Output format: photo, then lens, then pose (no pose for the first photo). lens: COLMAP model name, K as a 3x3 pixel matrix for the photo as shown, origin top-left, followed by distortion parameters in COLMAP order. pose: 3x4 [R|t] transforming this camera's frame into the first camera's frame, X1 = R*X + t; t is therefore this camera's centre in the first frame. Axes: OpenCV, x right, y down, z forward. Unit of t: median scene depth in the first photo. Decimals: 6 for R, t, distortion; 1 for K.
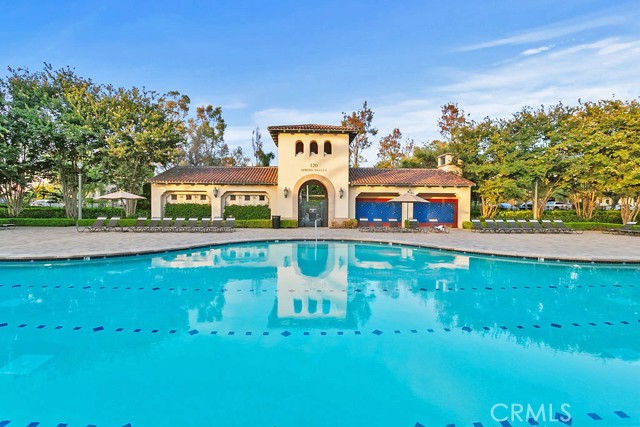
lens RADIAL K [[307.5, 0, 320.0], [0, 307.5, 213.5], [0, 0, 1]] dist [0.003792, 0.000361]
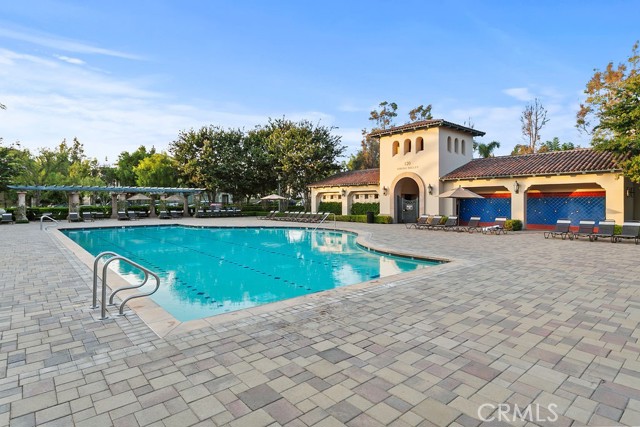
lens RADIAL K [[342.6, 0, 320.0], [0, 342.6, 213.5], [0, 0, 1]] dist [-0.000084, 0.000055]
pose [[0.636002, 0.016217, -0.771517, 0.666399], [-0.013956, 0.999857, 0.009511, 0.003548], [0.771561, 0.004718, 0.636138, 0.047104]]
